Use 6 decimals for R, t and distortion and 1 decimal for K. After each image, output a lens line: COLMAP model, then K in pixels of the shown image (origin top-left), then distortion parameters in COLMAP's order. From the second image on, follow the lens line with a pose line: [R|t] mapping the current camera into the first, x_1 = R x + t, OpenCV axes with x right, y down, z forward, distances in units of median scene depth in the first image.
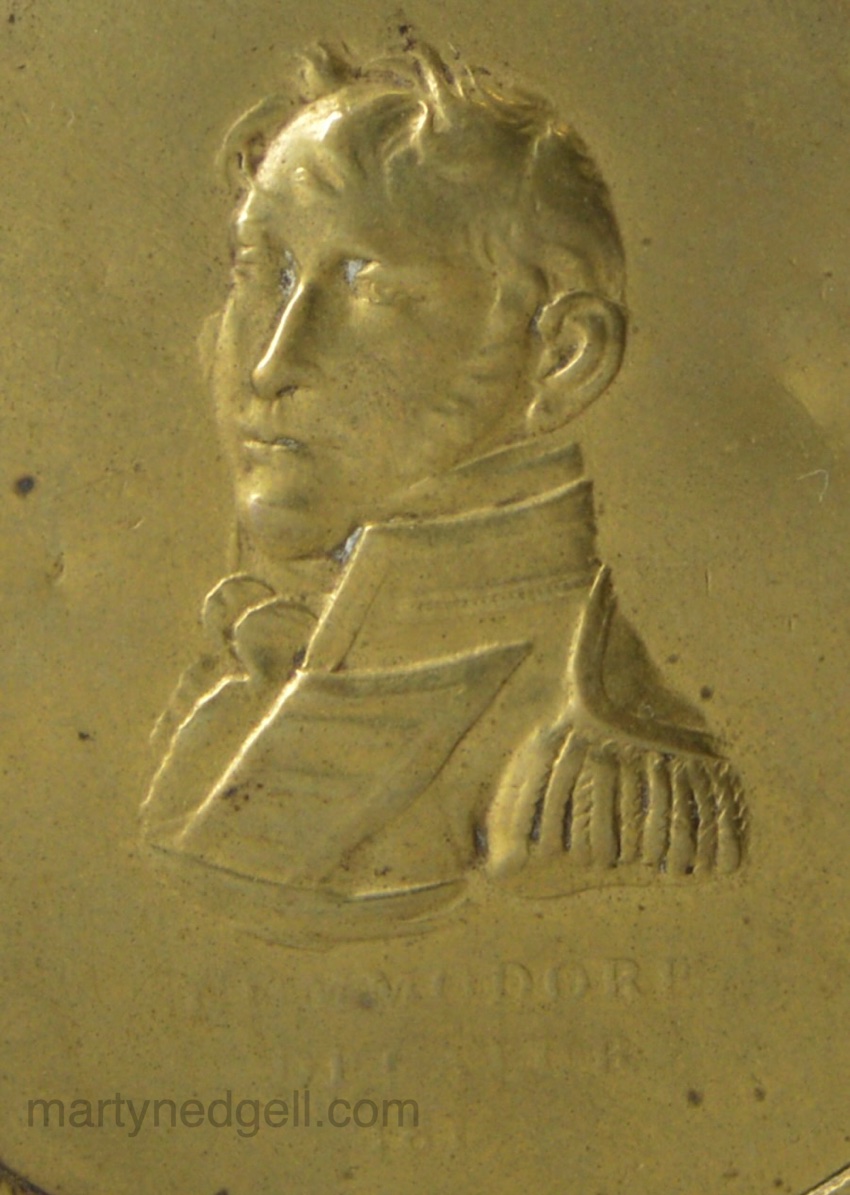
lens RADIAL K [[1514.5, 0, 425.5], [0, 1514.5, 596.7], [0, 0, 1]] dist [-0.000685, 0.000000]
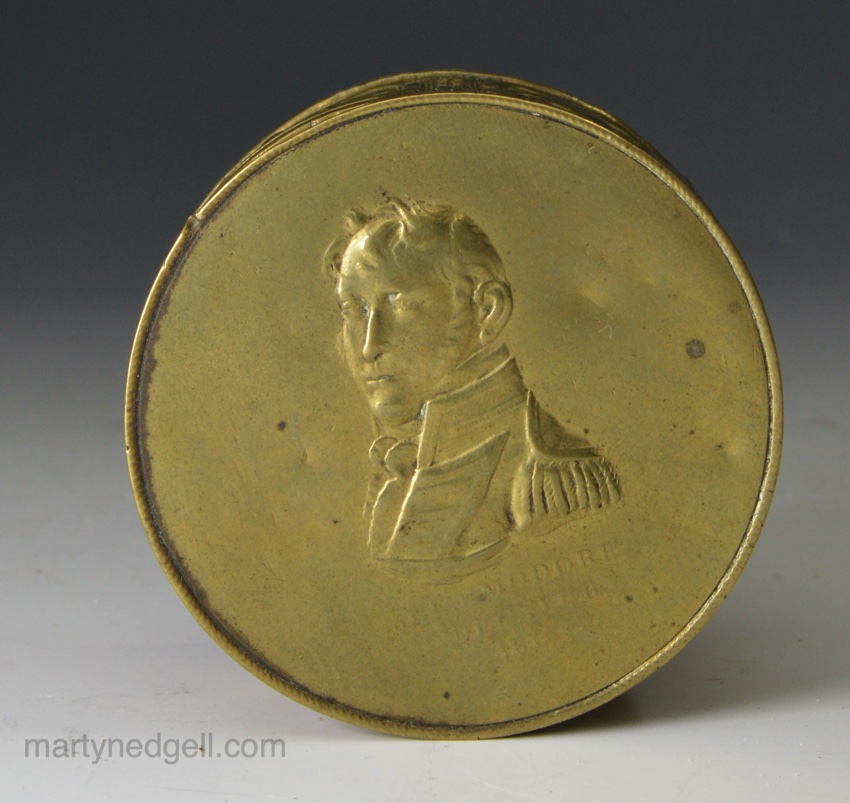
lens RADIAL K [[1213.8, 0, 424.8], [0, 1213.8, 402.5], [0, 0, 1]] dist [-0.000315, 0.000000]
pose [[0.961472, -0.274859, -0.004974, -0.033124], [0.274880, 0.961469, 0.004333, -0.055616], [0.003591, -0.005533, 0.999978, -0.875319]]
